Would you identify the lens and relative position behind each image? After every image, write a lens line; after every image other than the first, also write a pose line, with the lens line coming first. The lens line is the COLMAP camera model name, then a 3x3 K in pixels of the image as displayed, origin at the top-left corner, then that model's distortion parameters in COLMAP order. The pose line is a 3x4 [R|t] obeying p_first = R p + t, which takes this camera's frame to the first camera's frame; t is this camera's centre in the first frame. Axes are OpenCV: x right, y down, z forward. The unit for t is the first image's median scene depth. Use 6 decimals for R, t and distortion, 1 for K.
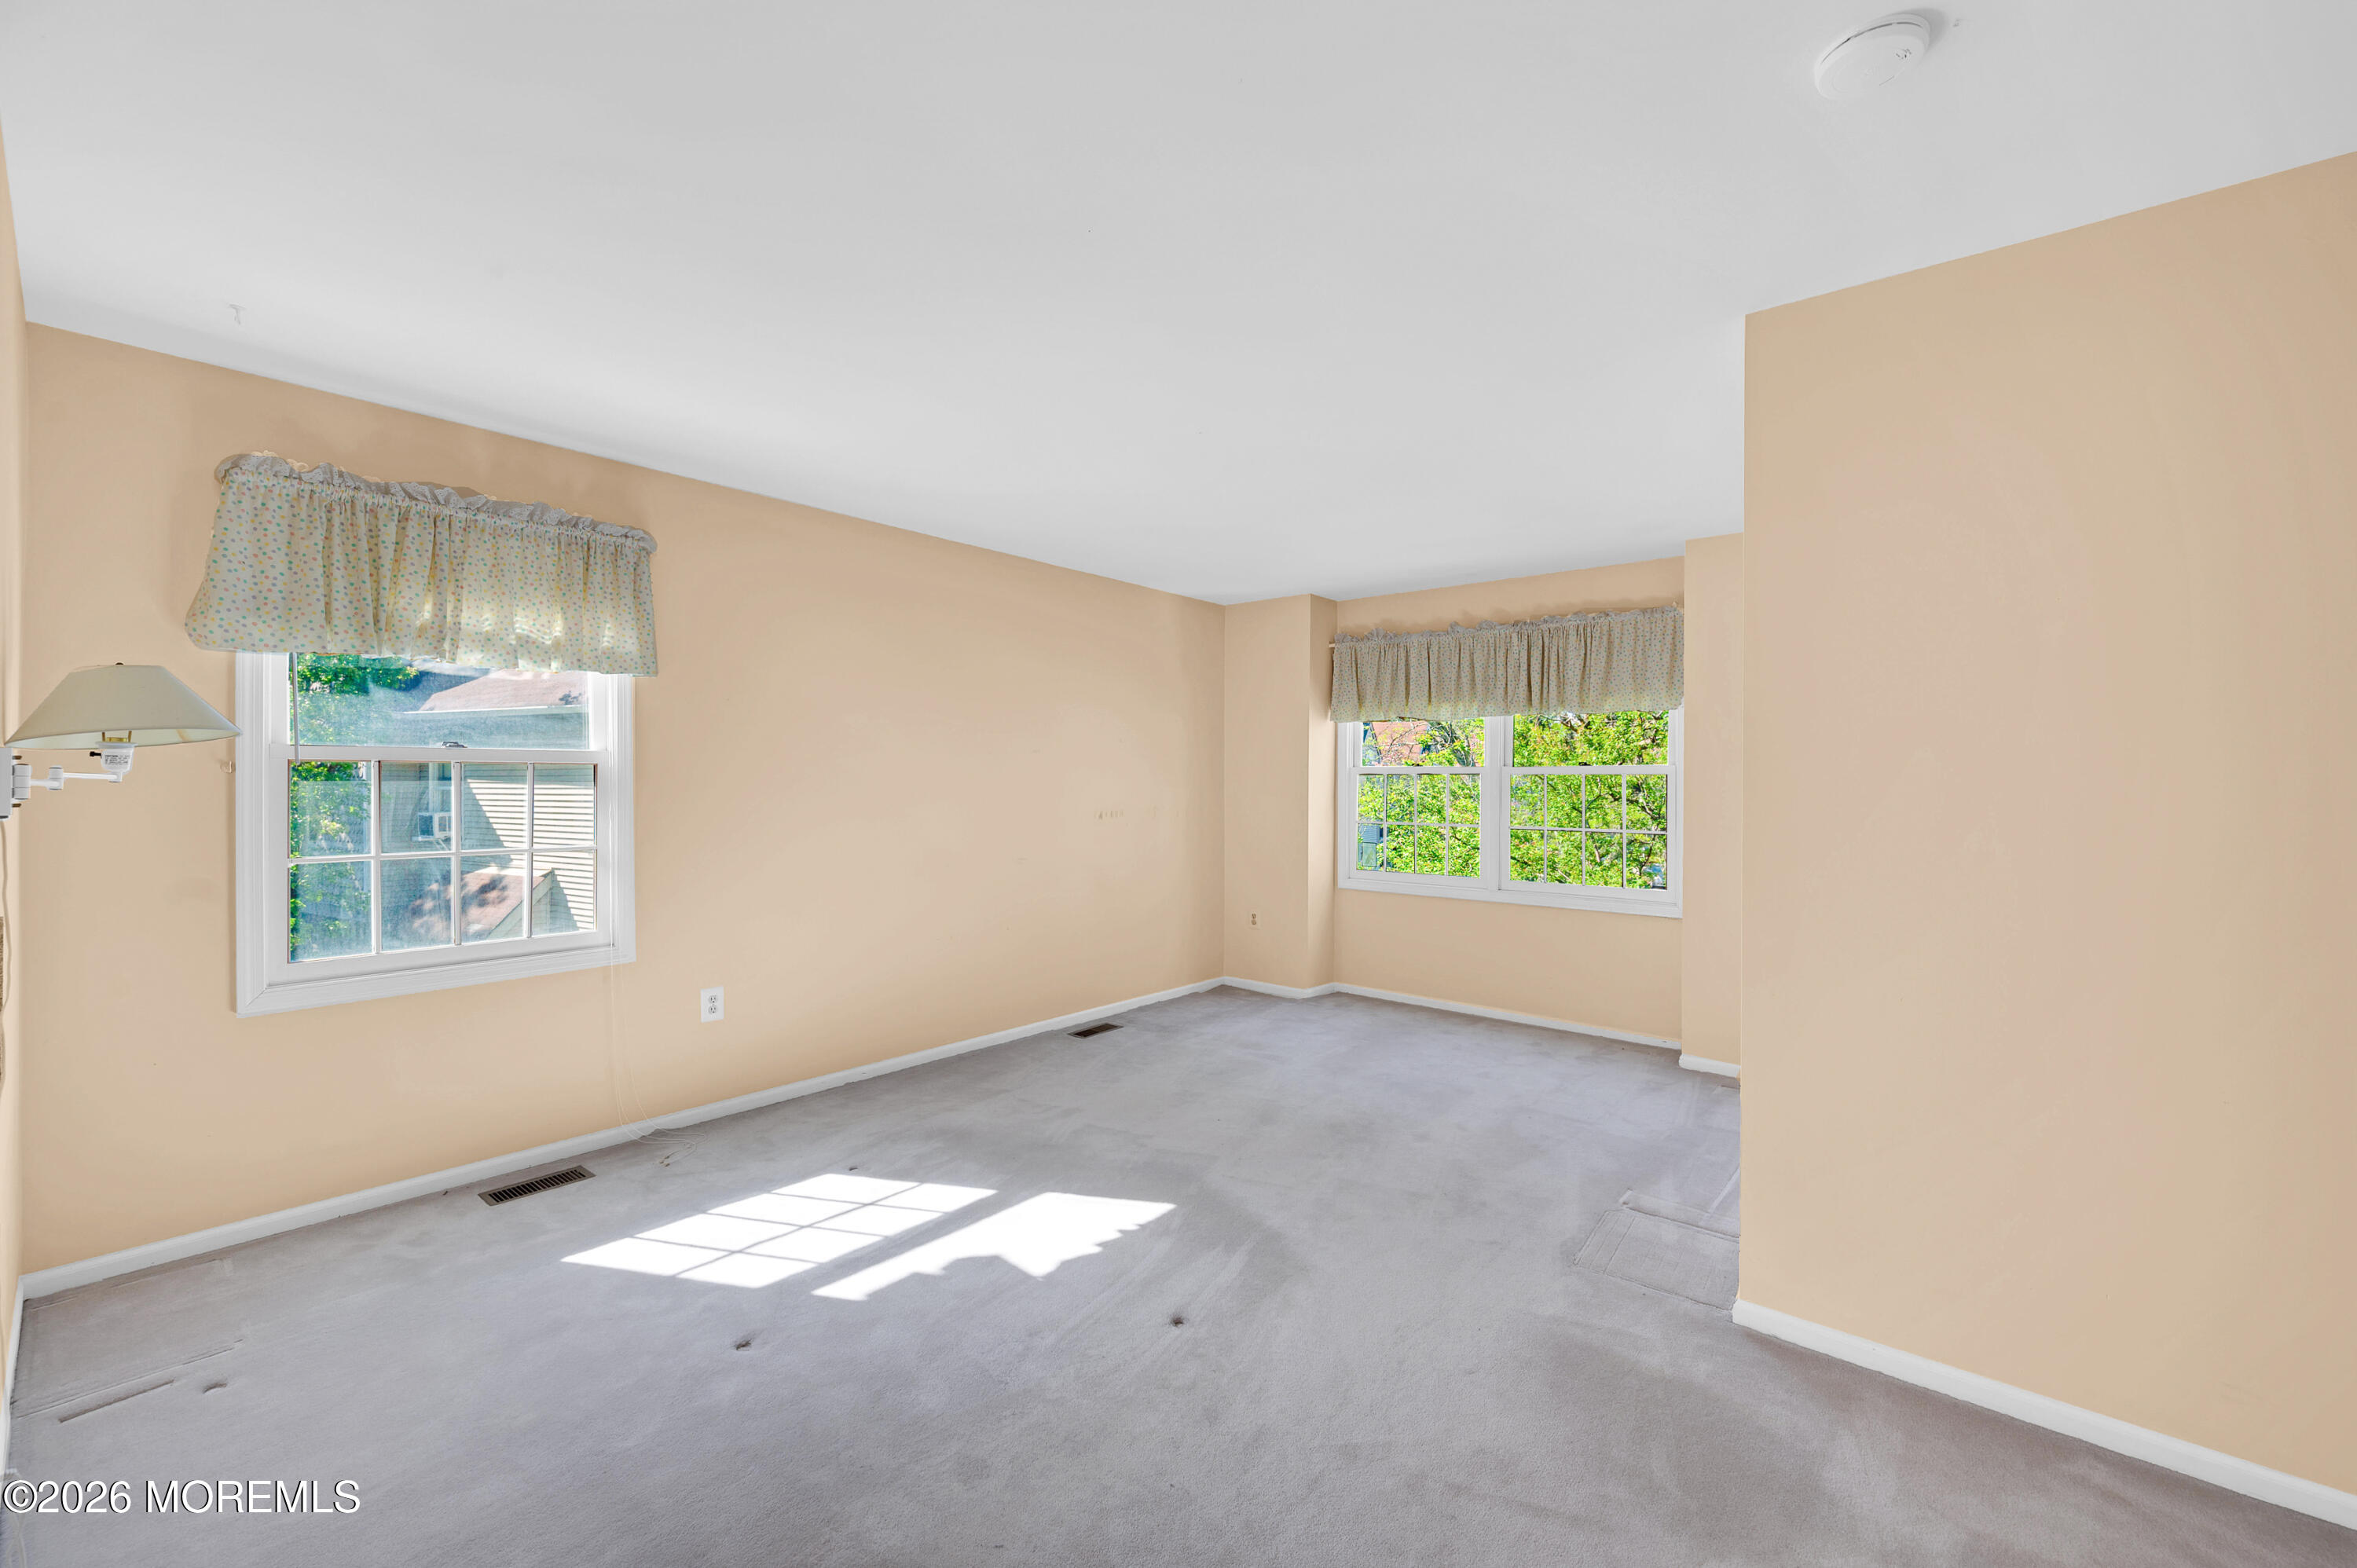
lens RADIAL K [[964.2, 0, 1174.1], [0, 964.2, 784.1], [0, 0, 1]] dist [0.000035, 0.000000]
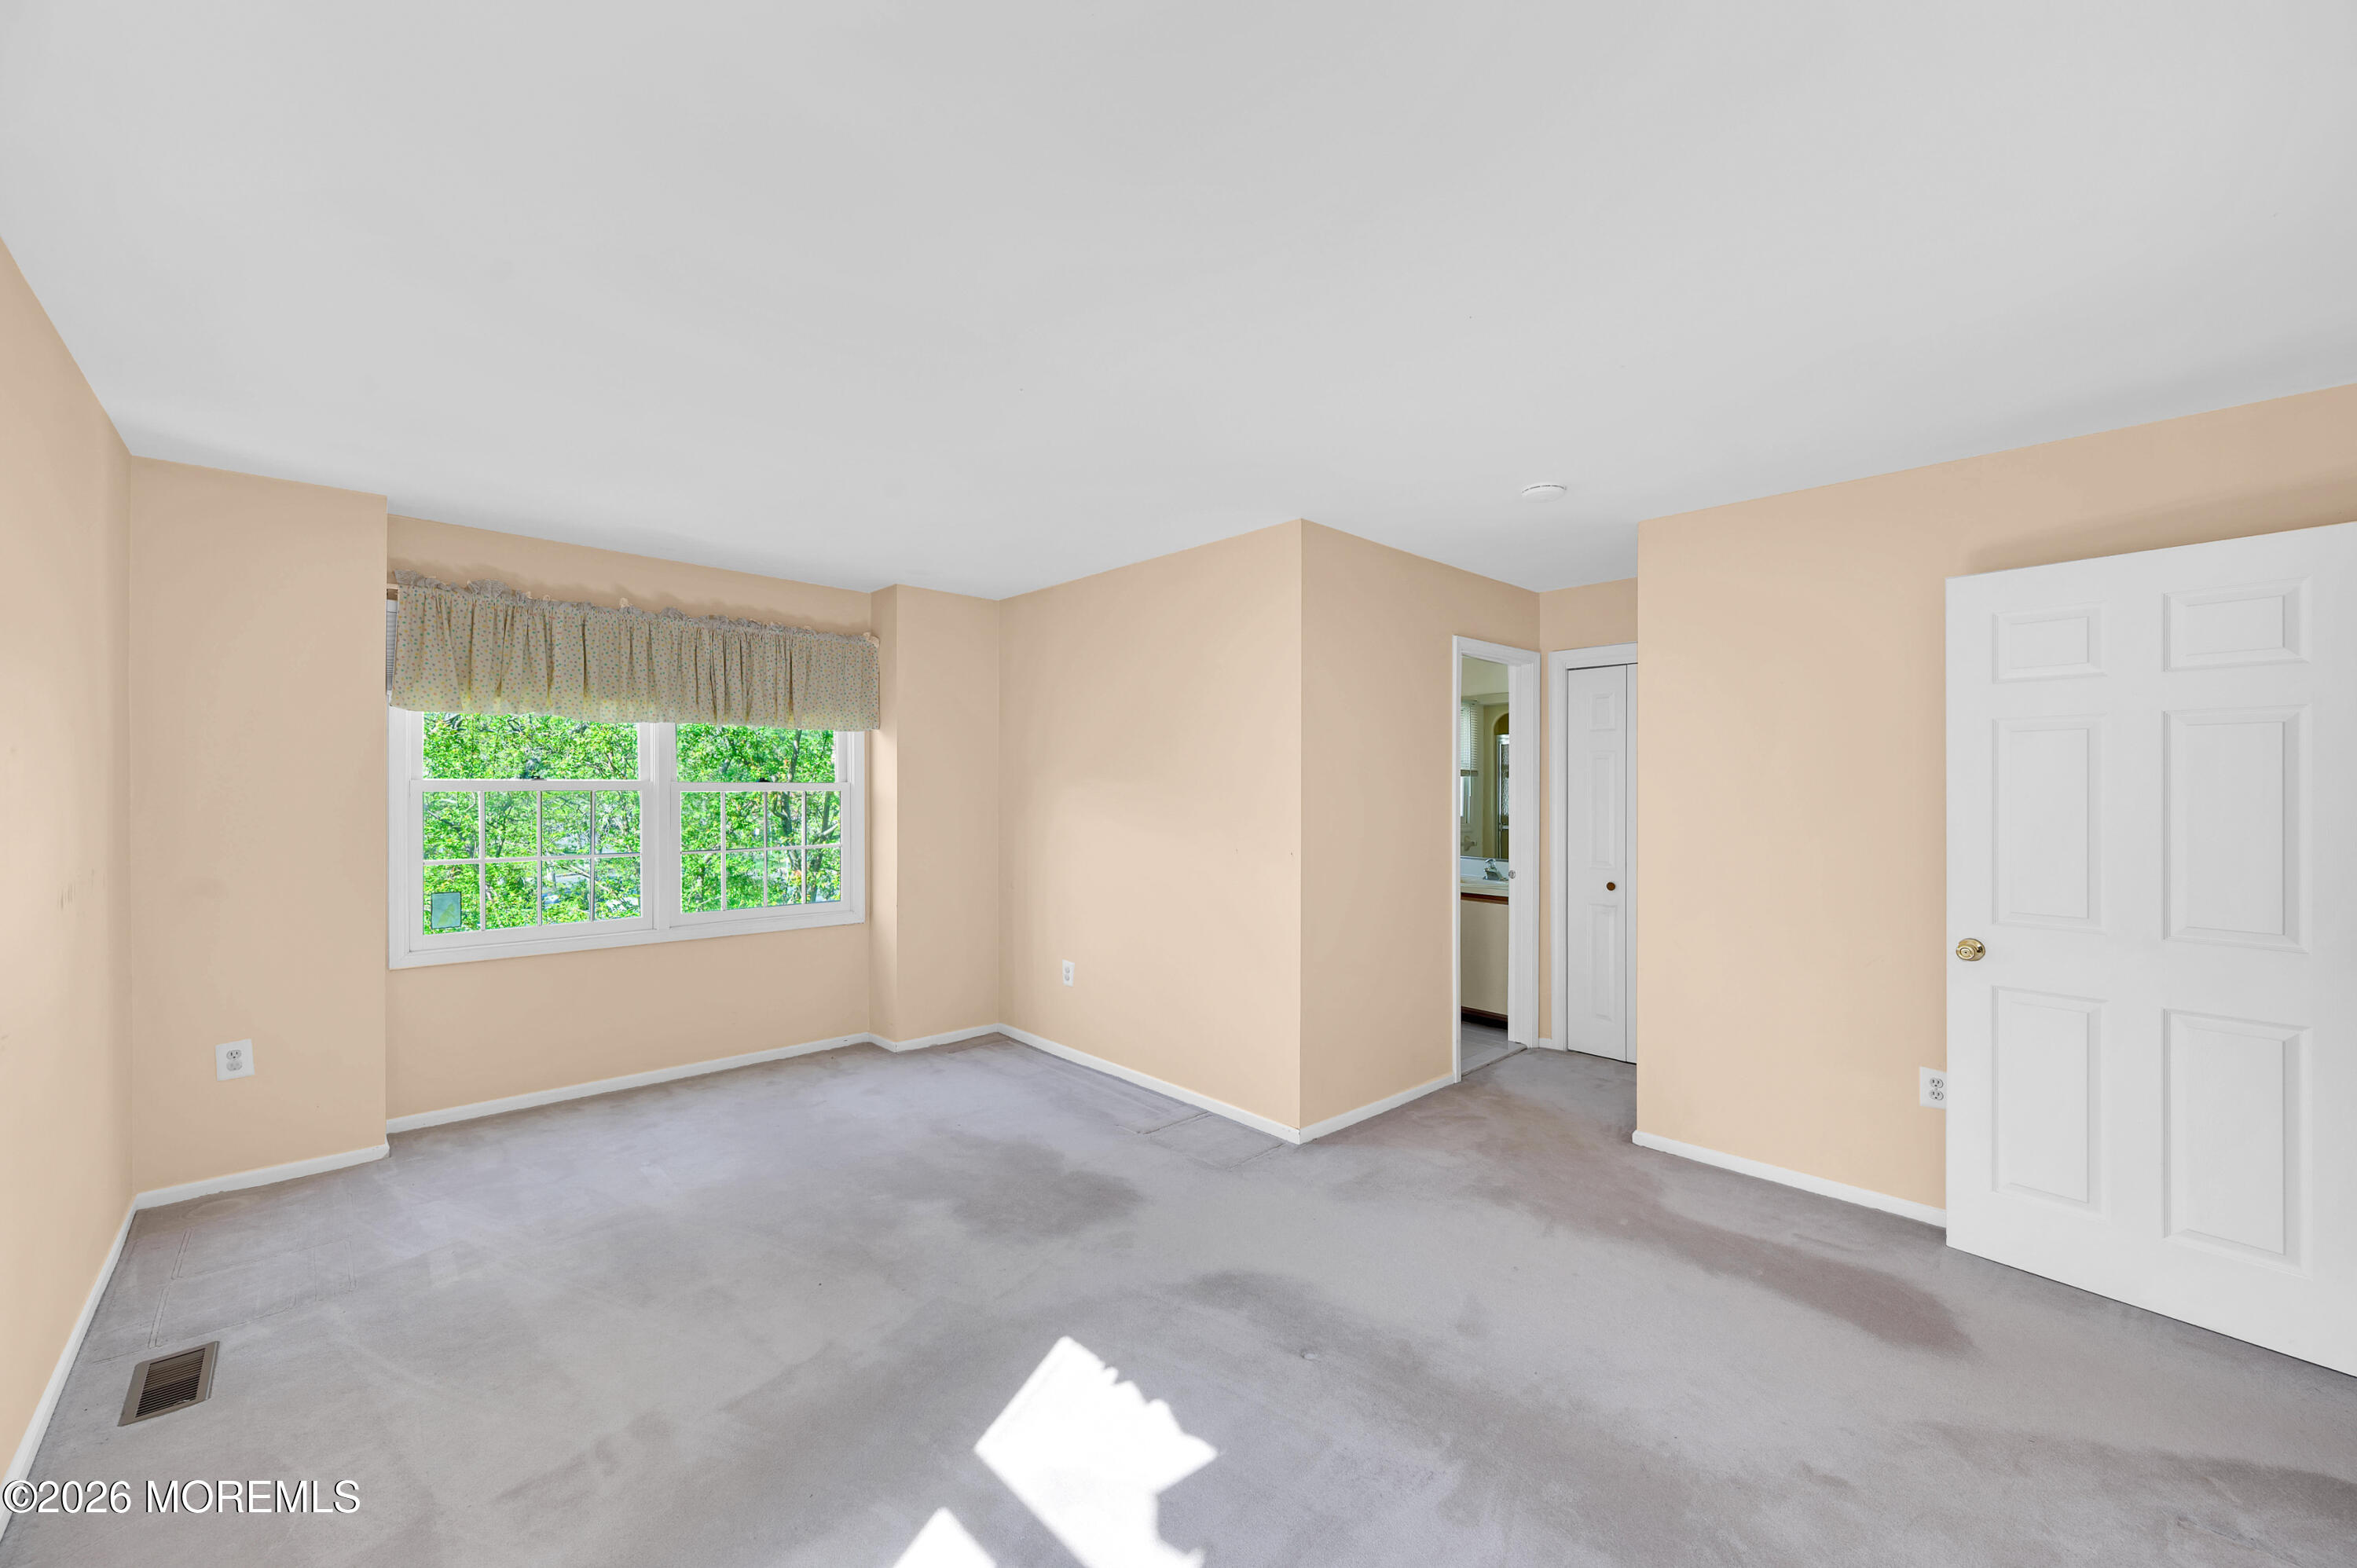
lens RADIAL K [[964.2, 0, 1174.1], [0, 964.2, 784.1], [0, 0, 1]] dist [0.000035, 0.000000]
pose [[0.094622, -0.010705, 0.995456, -0.533115], [0.000262, 0.999942, 0.010729, -0.029248], [-0.995513, -0.000754, 0.094619, 0.550248]]
